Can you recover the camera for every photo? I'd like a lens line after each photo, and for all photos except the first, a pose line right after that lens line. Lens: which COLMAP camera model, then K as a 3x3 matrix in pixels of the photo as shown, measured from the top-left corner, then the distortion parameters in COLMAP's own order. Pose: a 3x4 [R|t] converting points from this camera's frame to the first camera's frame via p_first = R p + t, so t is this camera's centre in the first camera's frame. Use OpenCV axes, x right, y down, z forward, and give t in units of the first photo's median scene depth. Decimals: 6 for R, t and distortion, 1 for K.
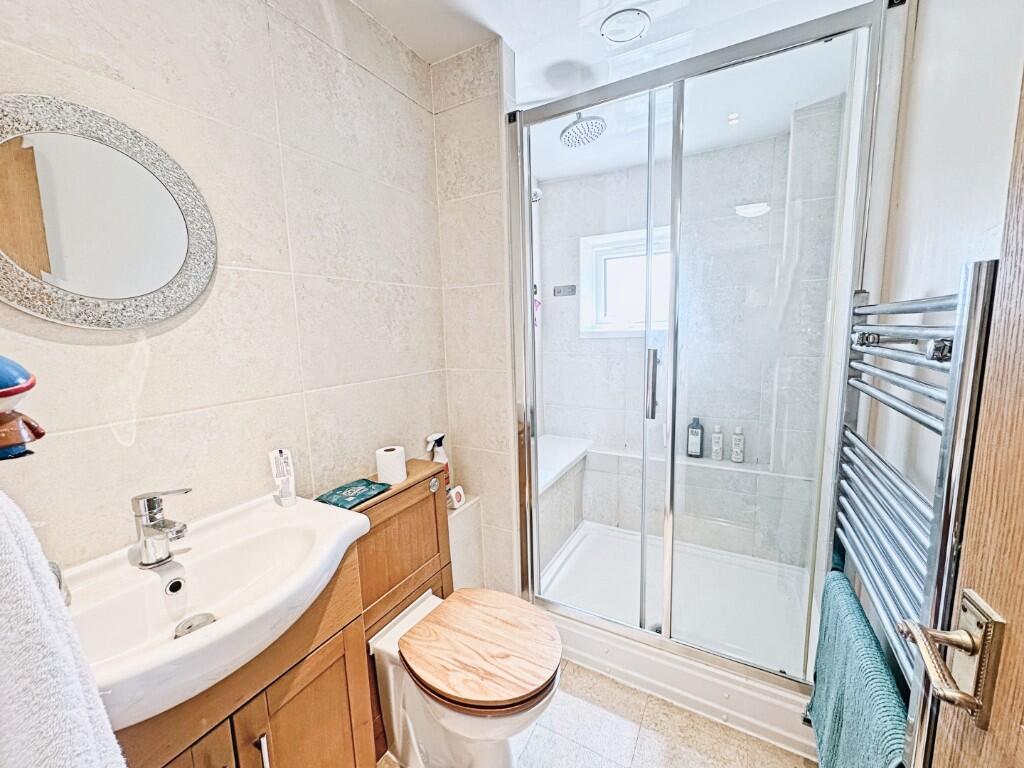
lens RADIAL K [[407.4, 0, 512.0], [0, 407.4, 384.0], [0, 0, 1]] dist [0.000798, -0.000083]
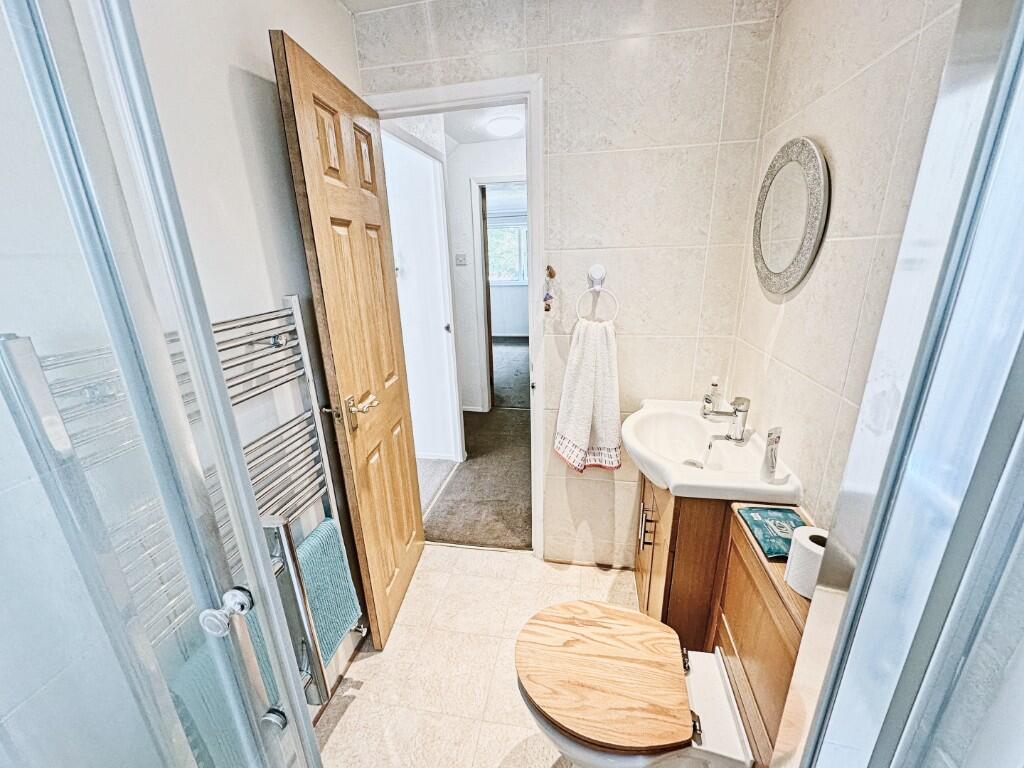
lens RADIAL K [[407.4, 0, 512.0], [0, 407.4, 384.0], [0, 0, 1]] dist [0.000798, -0.000083]
pose [[-0.946269, 0.146603, -0.288241, 0.313252], [0.007468, 0.901004, 0.433746, -0.365821], [0.323295, 0.408288, -0.853687, 1.562486]]
